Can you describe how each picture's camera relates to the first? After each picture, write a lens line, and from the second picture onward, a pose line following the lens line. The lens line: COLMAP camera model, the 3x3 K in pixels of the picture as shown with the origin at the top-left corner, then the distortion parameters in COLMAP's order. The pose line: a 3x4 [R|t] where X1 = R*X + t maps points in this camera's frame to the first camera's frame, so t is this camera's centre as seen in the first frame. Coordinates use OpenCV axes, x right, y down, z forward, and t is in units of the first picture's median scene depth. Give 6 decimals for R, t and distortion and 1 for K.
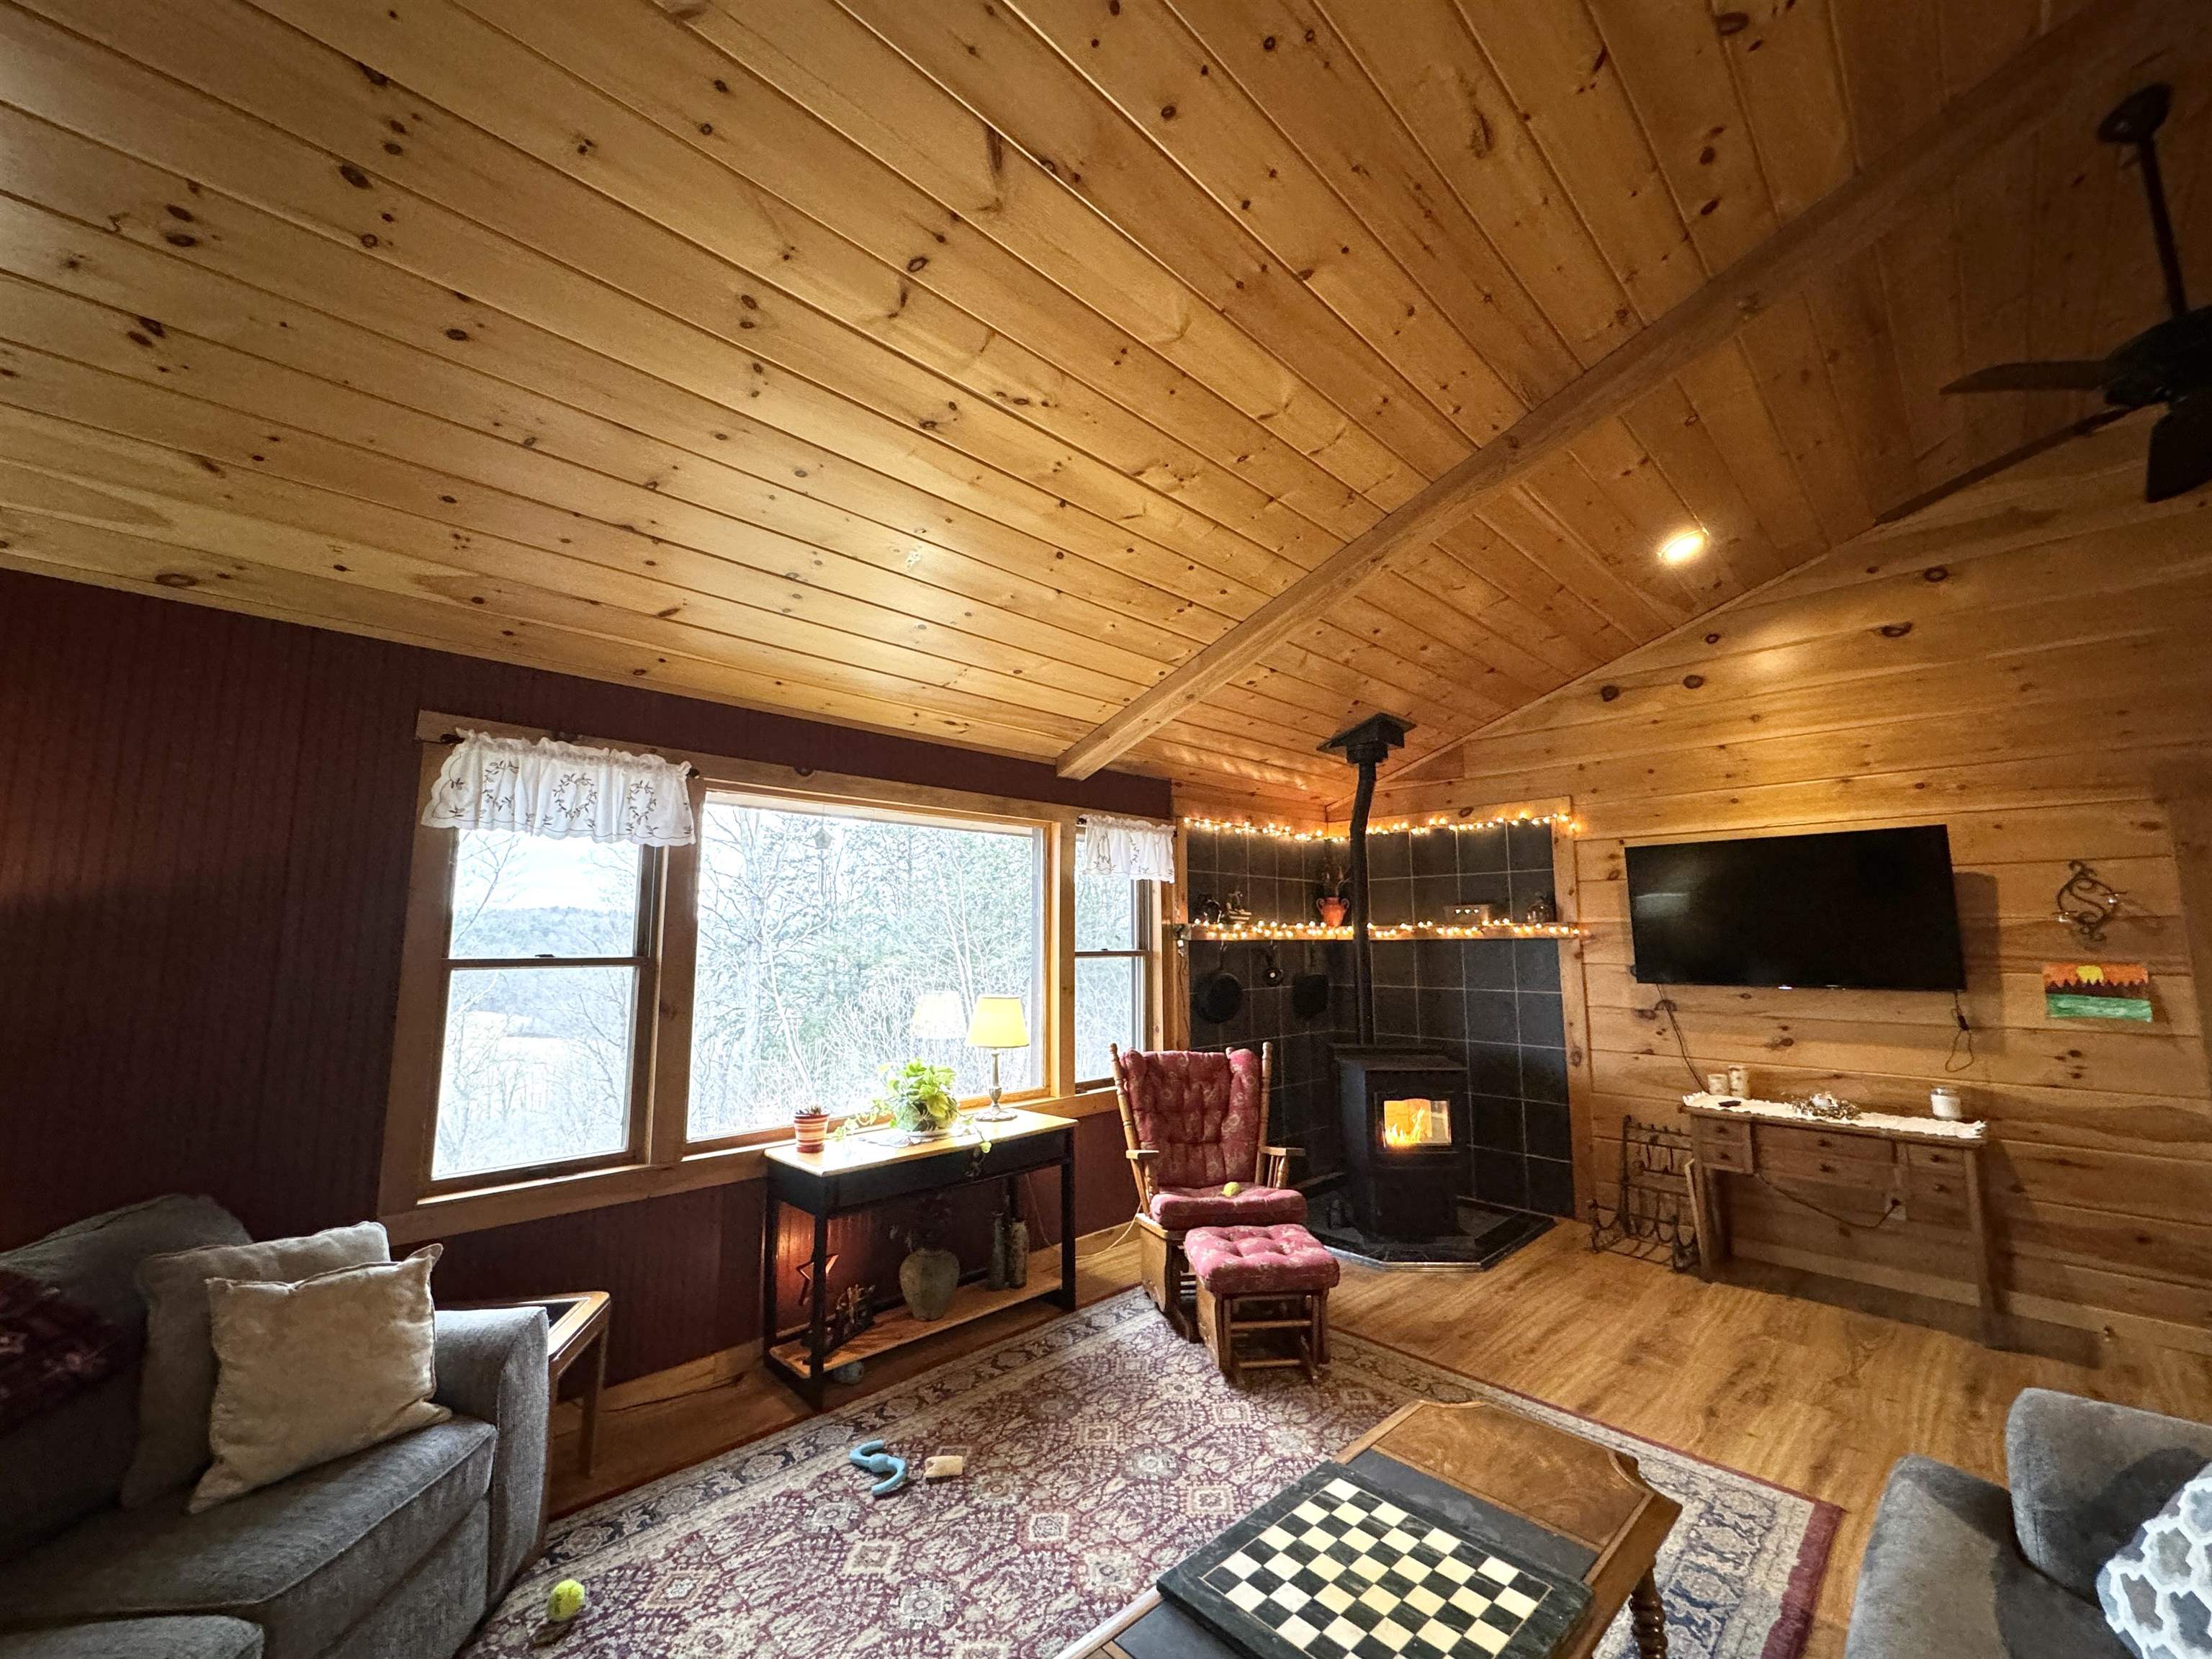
lens RADIAL K [[880.1, 0, 1106.6], [0, 880.1, 830.1], [0, 0, 1]] dist [-0.002112, -0.000074]
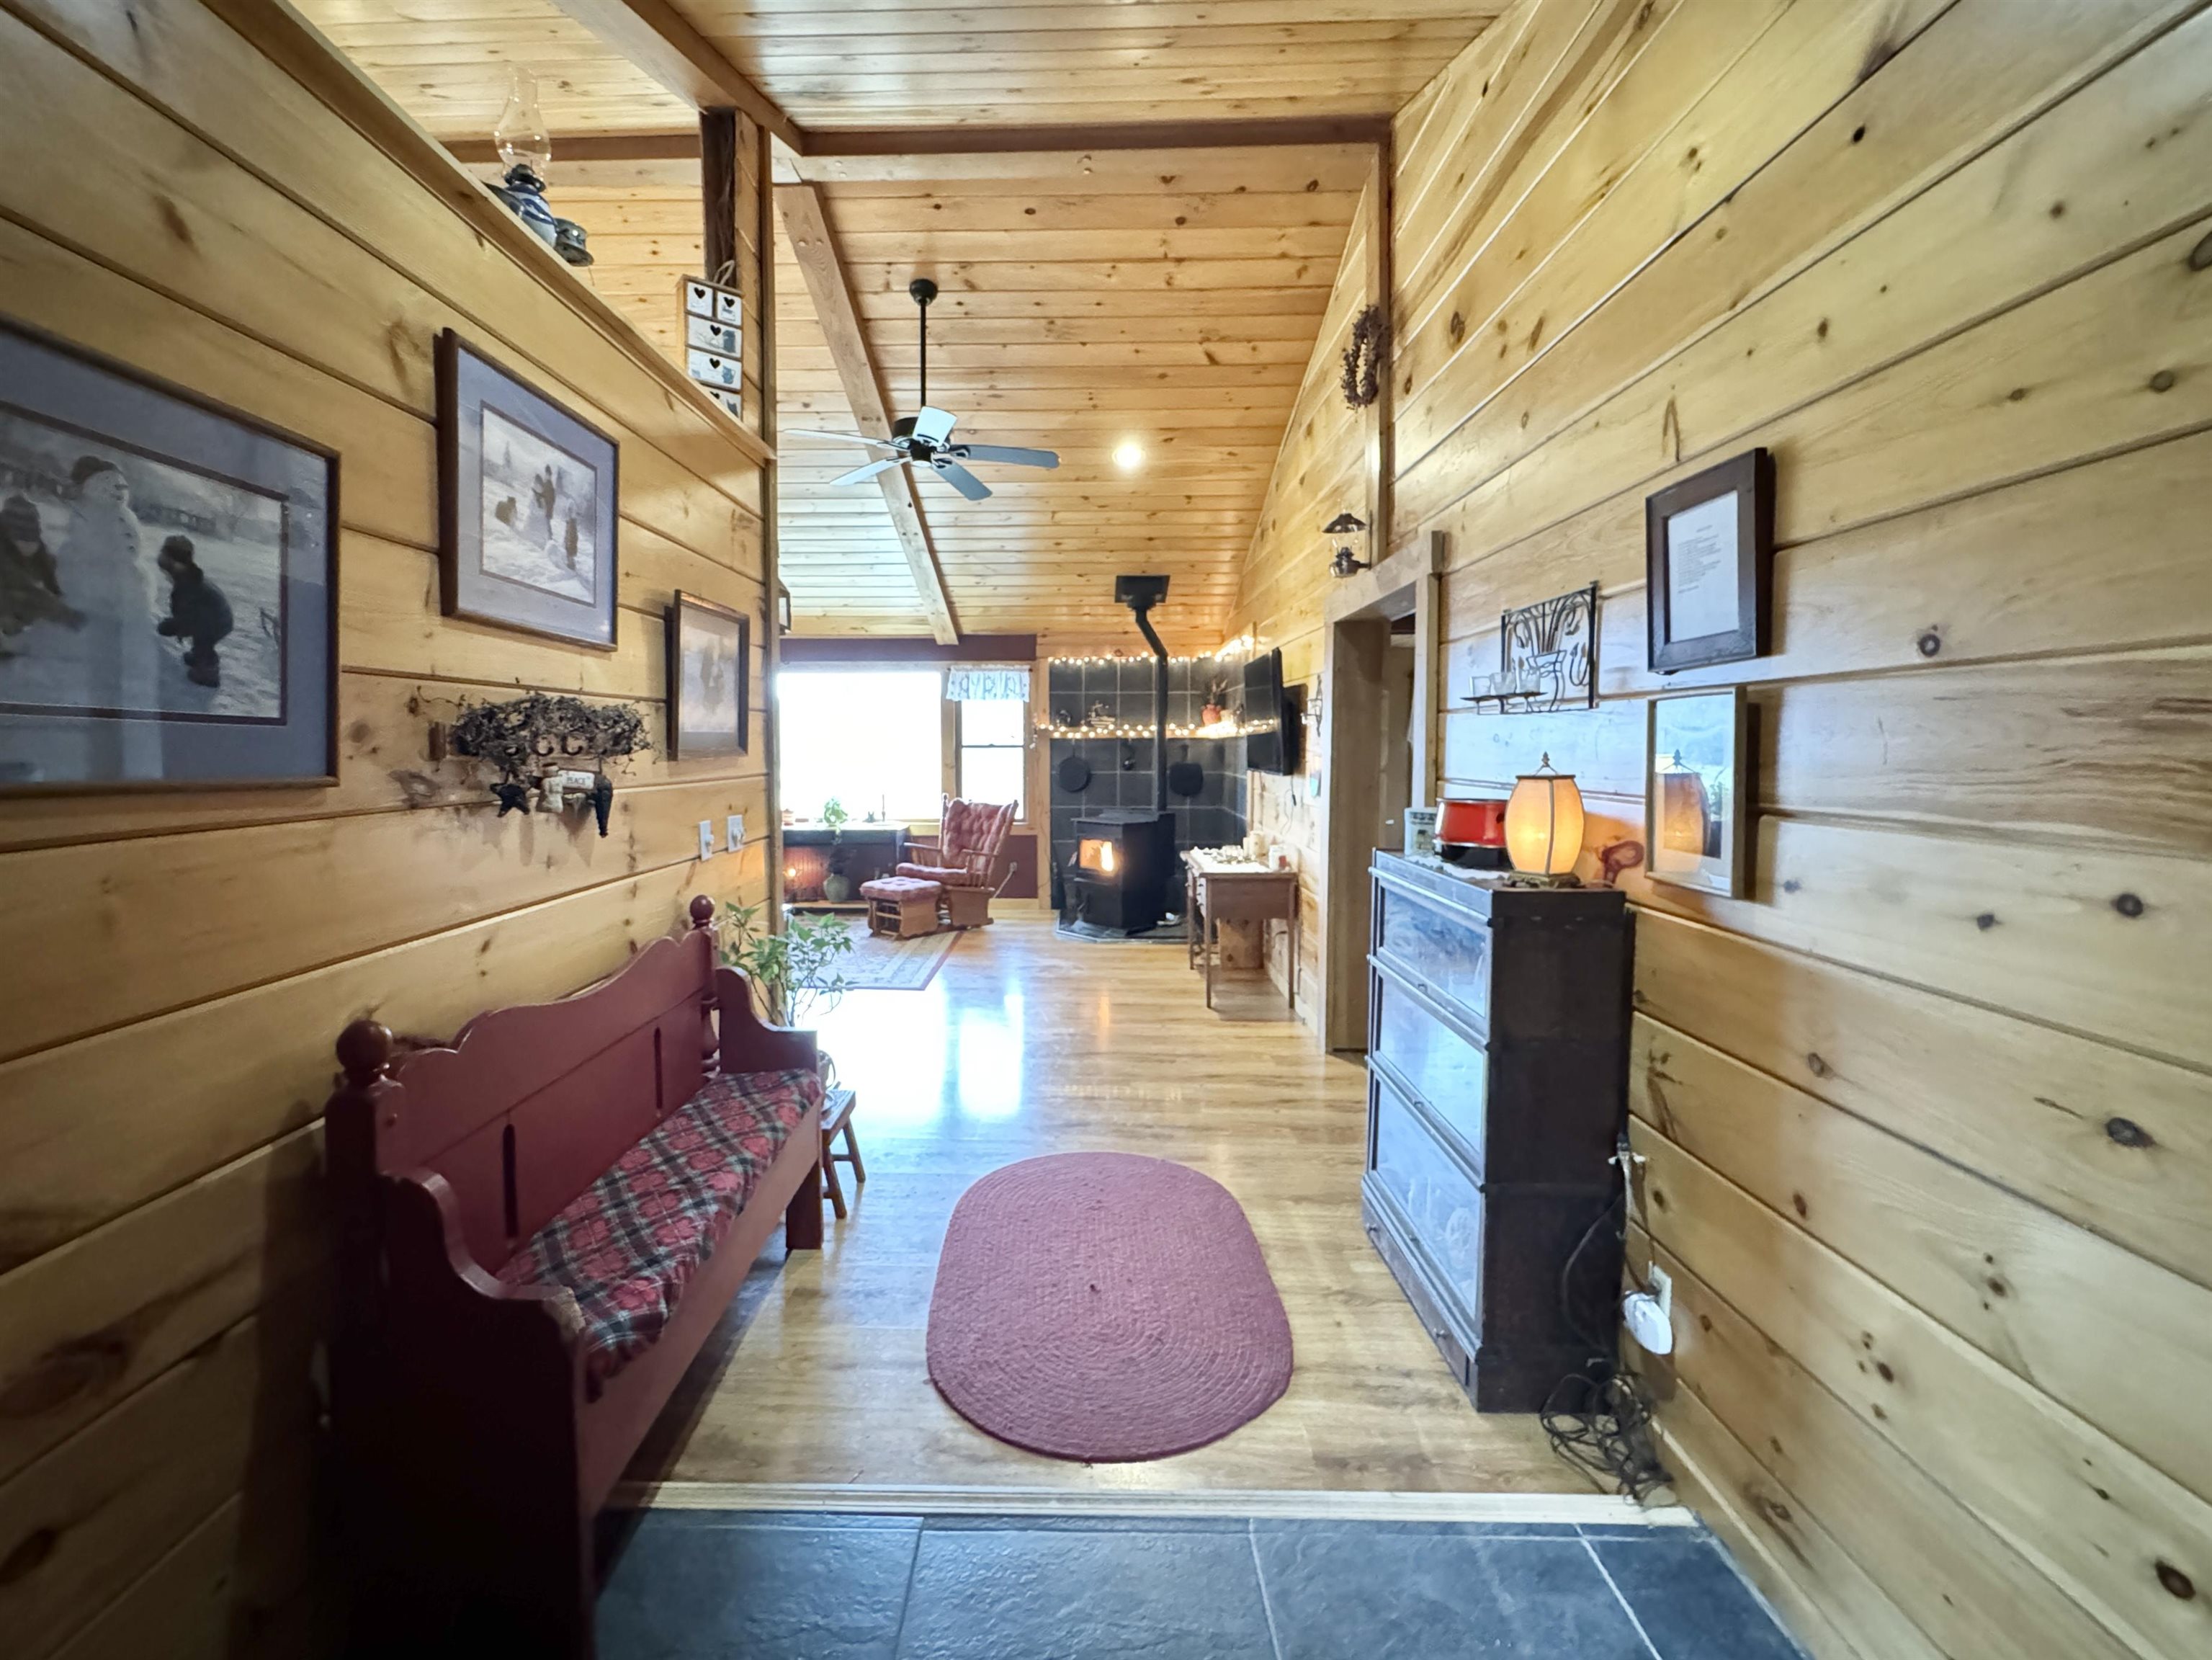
lens RADIAL K [[941.3, 0, 1073.6], [0, 941.3, 827.0], [0, 0, 1]] dist [-0.002950, -0.000379]
pose [[0.704273, 0.062468, -0.707176, 1.772778], [0.087830, 0.980802, 0.174108, -0.009180], [0.704475, -0.184731, 0.685266, -0.186093]]
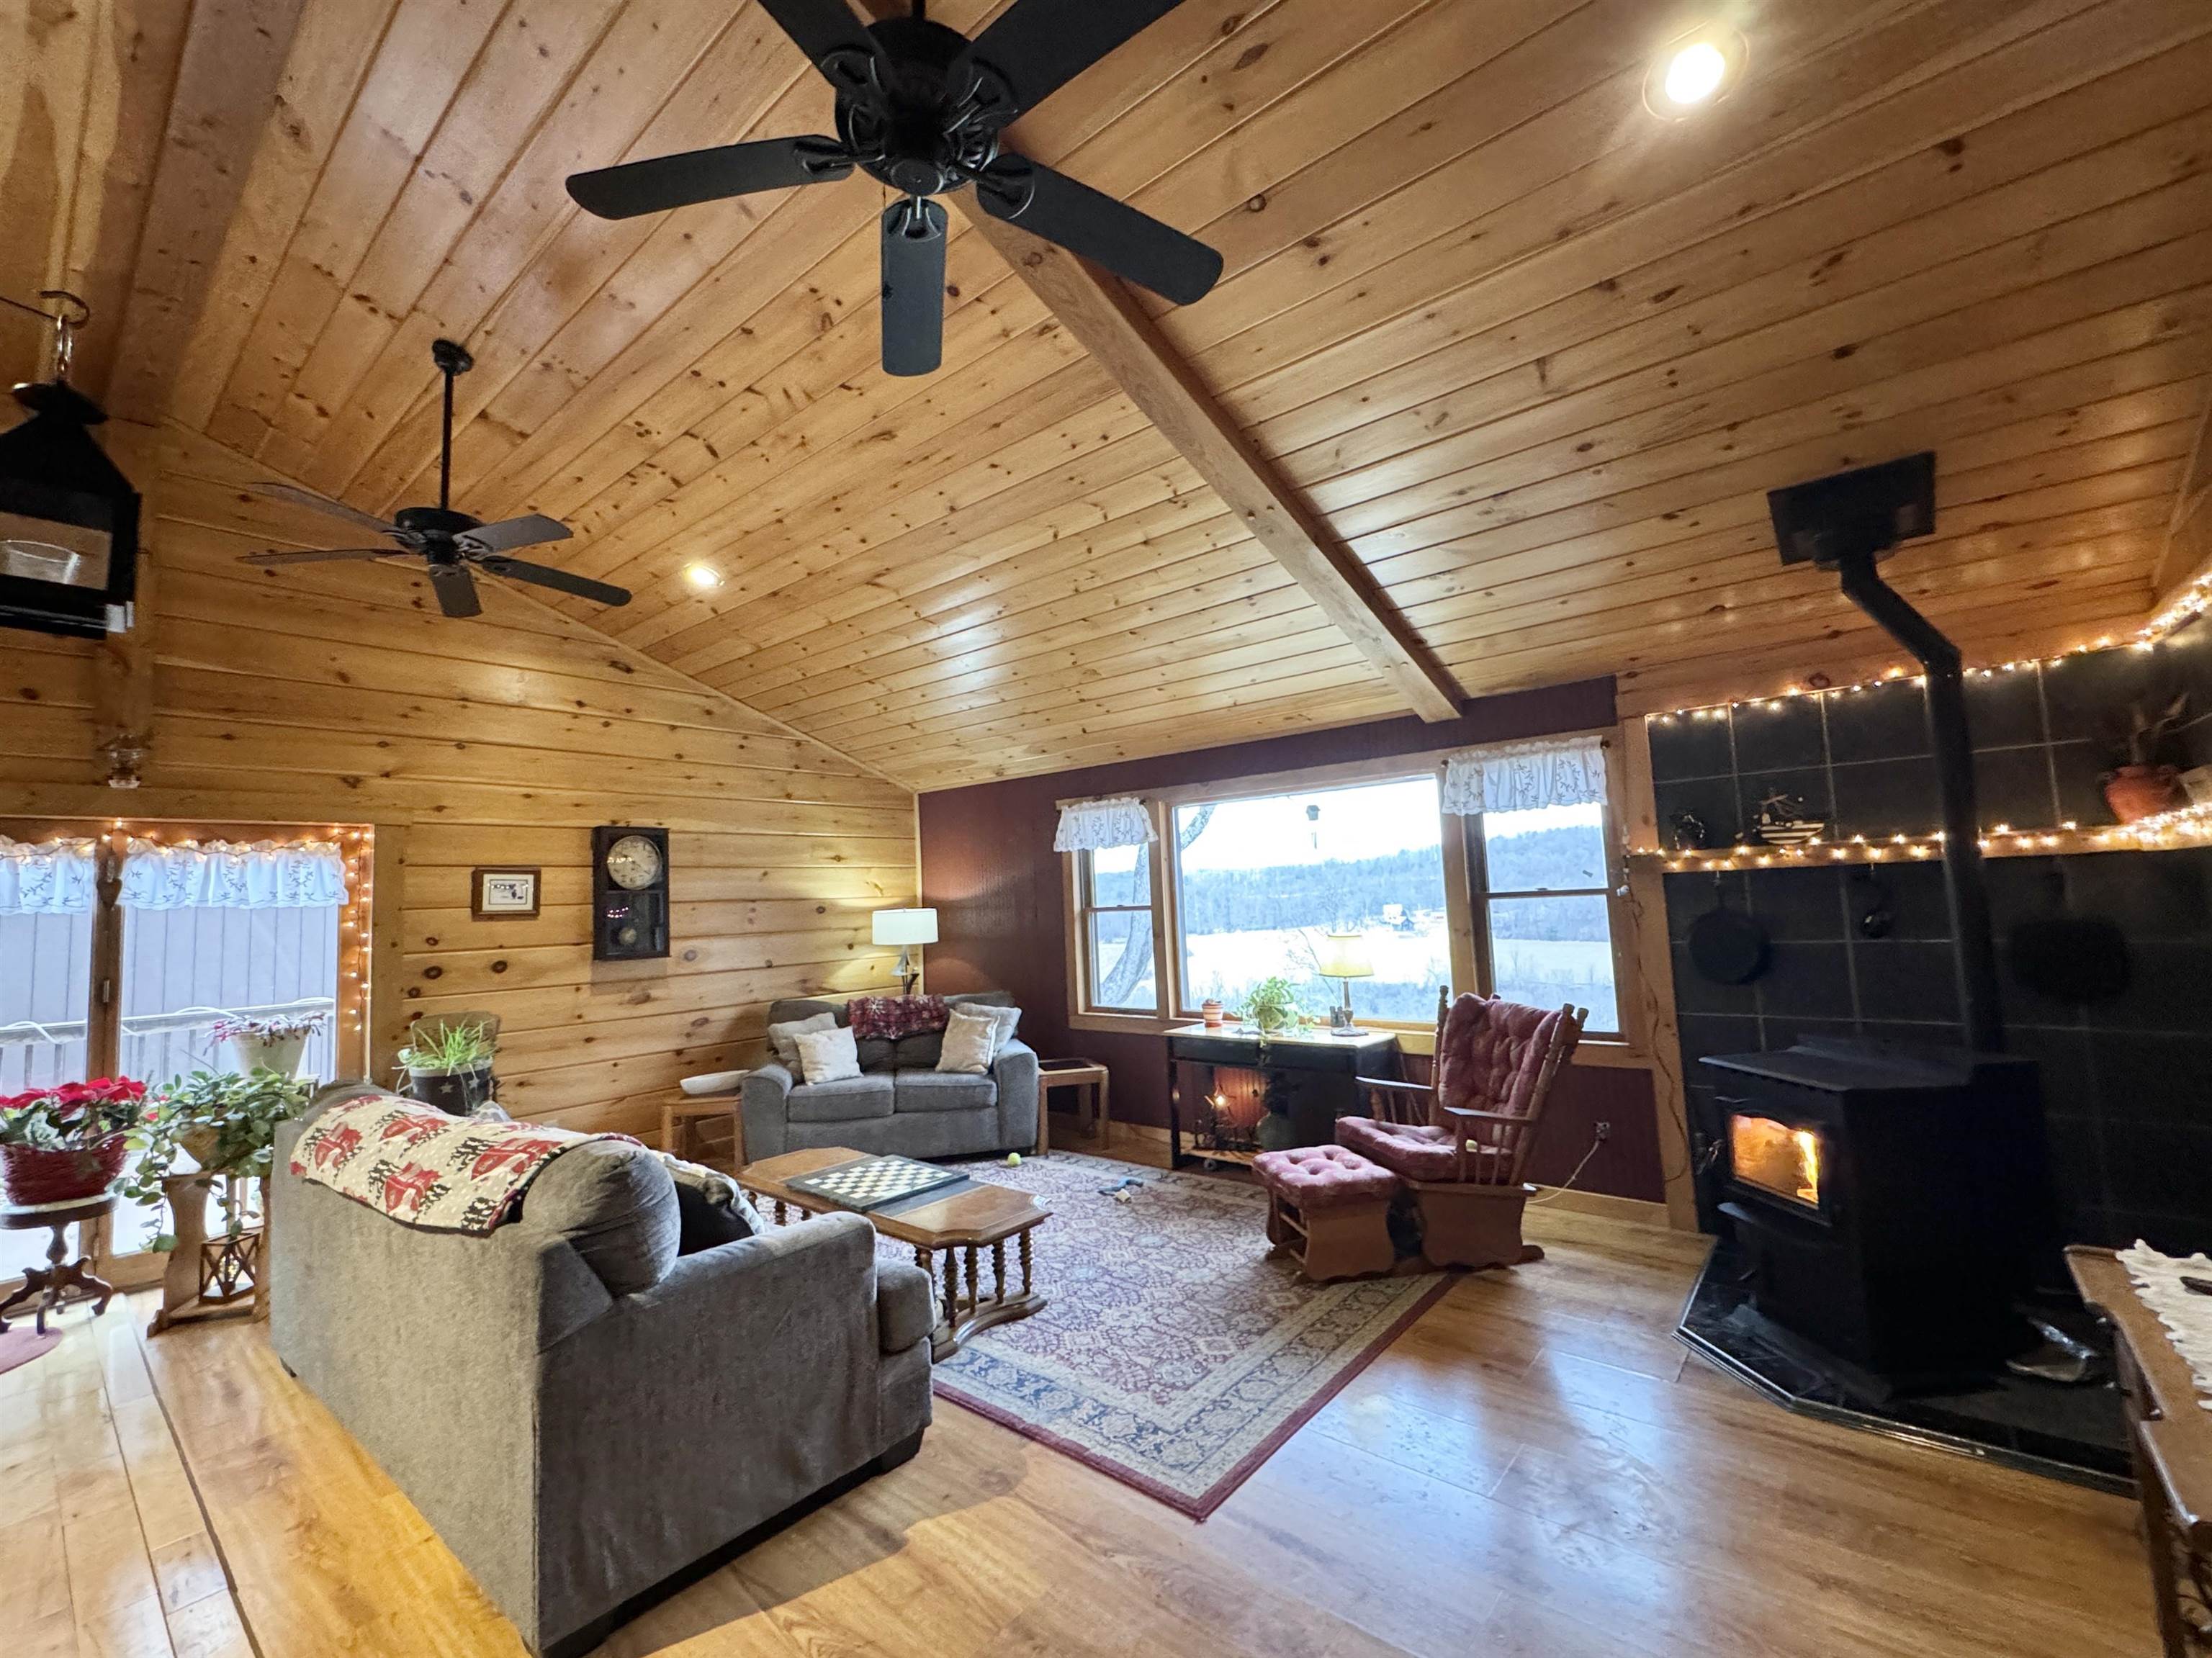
lens RADIAL K [[941.1, 0, 1073.6], [0, 941.1, 826.0], [0, 0, 1]] dist [-0.002950, -0.000379]
pose [[0.083059, -0.082391, -0.993133, 1.180288], [0.167060, 0.983624, -0.067631, 0.073321], [0.982442, -0.160295, 0.095463, 0.572017]]
